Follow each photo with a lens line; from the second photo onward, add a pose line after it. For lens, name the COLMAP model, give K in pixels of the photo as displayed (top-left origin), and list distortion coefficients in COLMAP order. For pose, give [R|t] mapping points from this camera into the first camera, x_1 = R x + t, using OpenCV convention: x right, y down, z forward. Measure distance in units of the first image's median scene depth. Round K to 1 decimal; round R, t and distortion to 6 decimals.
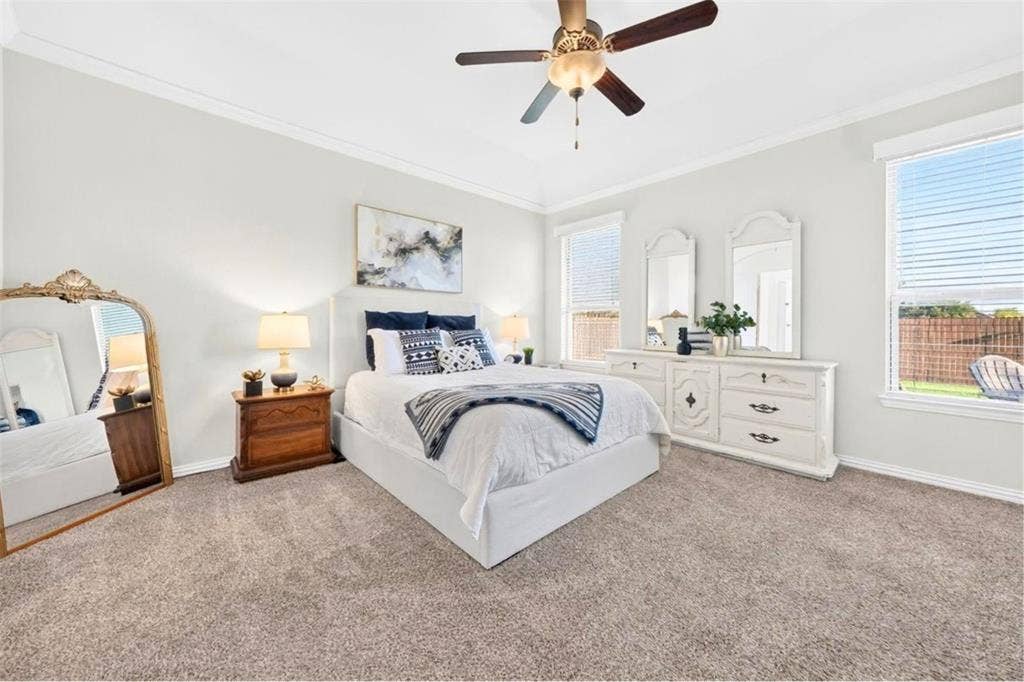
lens RADIAL K [[349.9, 0, 501.5], [0, 349.9, 327.3], [0, 0, 1]] dist [-0.001619, 0.000053]
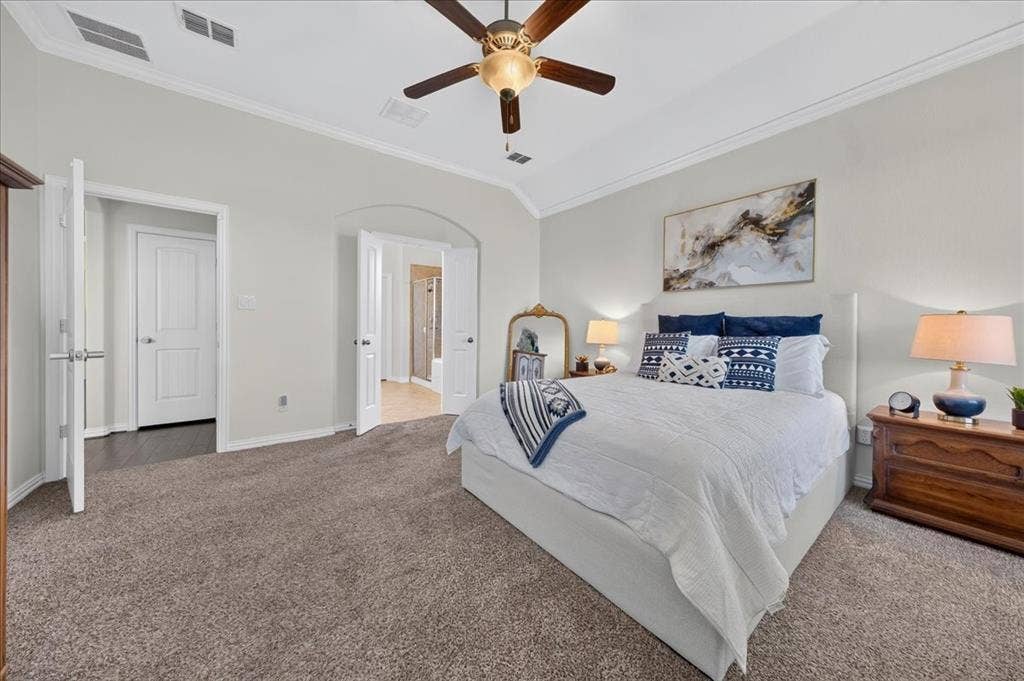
lens RADIAL K [[349.9, 0, 511.9], [0, 349.9, 329.6], [0, 0, 1]] dist [-0.001619, 0.000053]
pose [[-0.079065, 0.011763, -0.996800, 0.653375], [-0.014037, 0.999818, 0.012912, -0.009190], [0.996771, 0.015013, -0.078886, 0.563988]]
